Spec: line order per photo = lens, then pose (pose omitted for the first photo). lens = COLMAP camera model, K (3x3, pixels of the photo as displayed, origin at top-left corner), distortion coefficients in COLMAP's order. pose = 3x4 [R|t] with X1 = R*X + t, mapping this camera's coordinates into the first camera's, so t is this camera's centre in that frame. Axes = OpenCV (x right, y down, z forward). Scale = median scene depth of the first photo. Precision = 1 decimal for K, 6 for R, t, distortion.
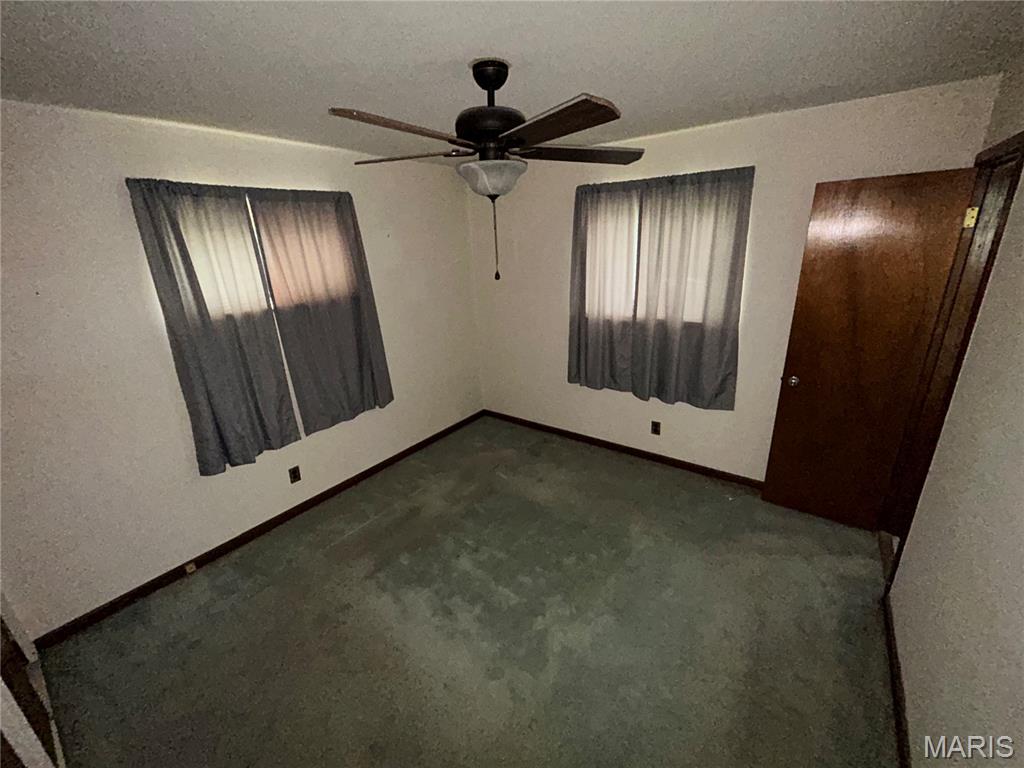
lens RADIAL K [[415.0, 0, 514.4], [0, 415.0, 375.6], [0, 0, 1]] dist [0.000080, -0.000036]
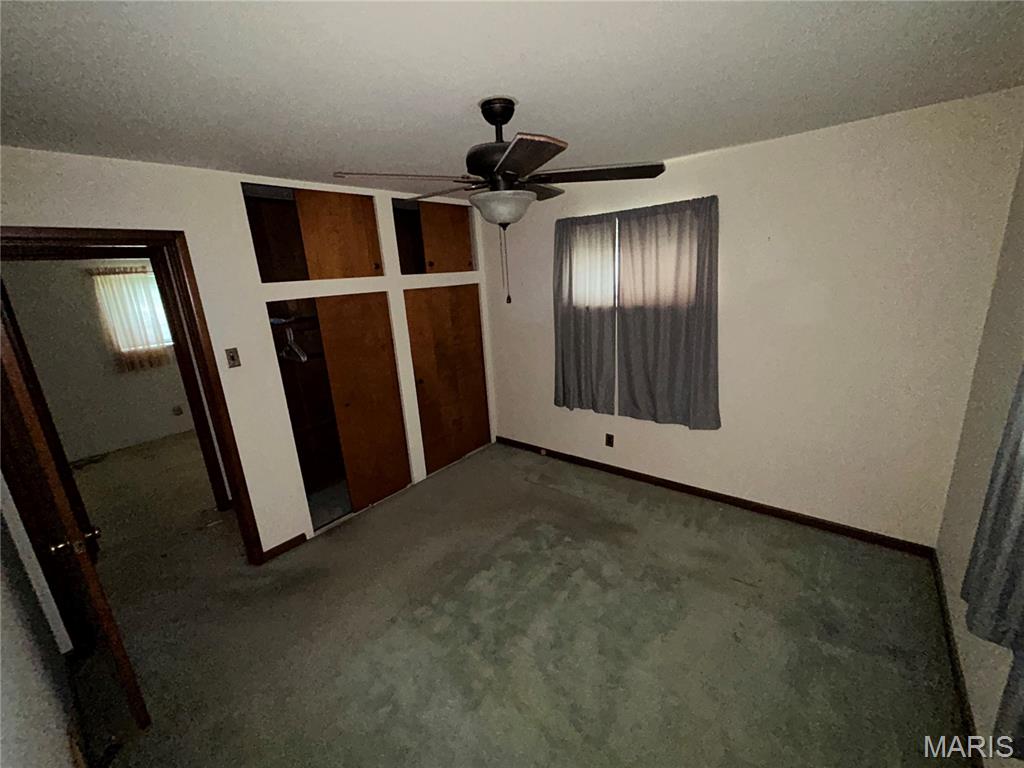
lens RADIAL K [[415.0, 0, 513.9], [0, 415.0, 384.9], [0, 0, 1]] dist [0.000080, -0.000036]
pose [[-0.024004, 0.307693, -0.951183, 0.714160], [-0.249993, 0.919381, 0.303714, -0.257176], [0.967950, 0.245079, 0.054853, 0.714646]]
